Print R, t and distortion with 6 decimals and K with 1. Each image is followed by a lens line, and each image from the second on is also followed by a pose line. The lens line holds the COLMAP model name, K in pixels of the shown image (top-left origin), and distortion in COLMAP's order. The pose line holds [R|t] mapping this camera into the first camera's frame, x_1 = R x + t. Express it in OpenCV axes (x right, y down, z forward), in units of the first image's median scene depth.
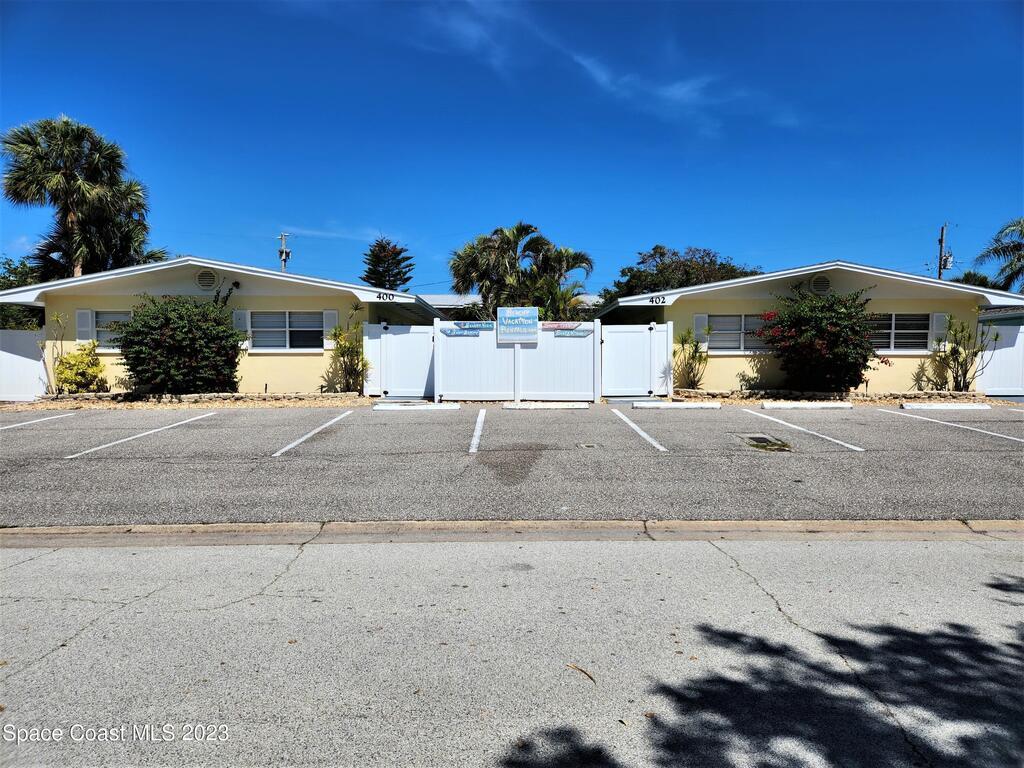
lens RADIAL K [[680.0, 0, 515.7], [0, 680.0, 388.6], [0, 0, 1]] dist [0.062592, -0.004943]
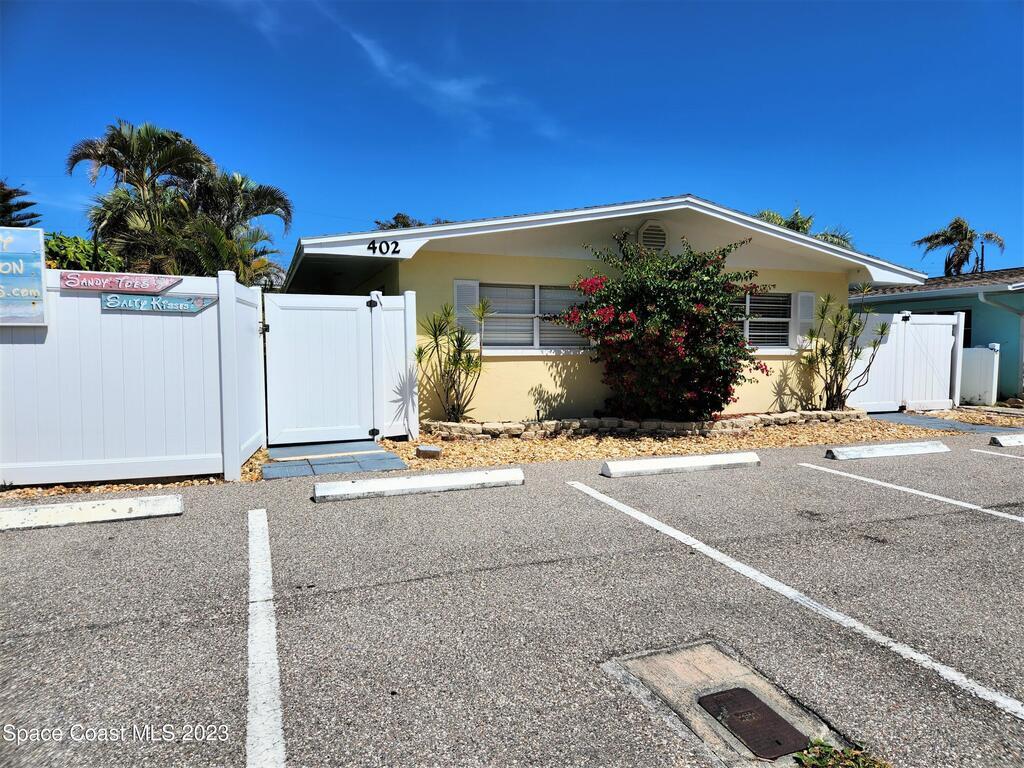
lens RADIAL K [[680.0, 0, 517.6], [0, 680.0, 389.8], [0, 0, 1]] dist [0.062592, -0.004943]
pose [[0.934763, -0.021395, 0.354626, 0.118994], [0.017090, 0.999737, 0.015267, -0.031003], [-0.354859, -0.008210, 0.934884, 0.494942]]
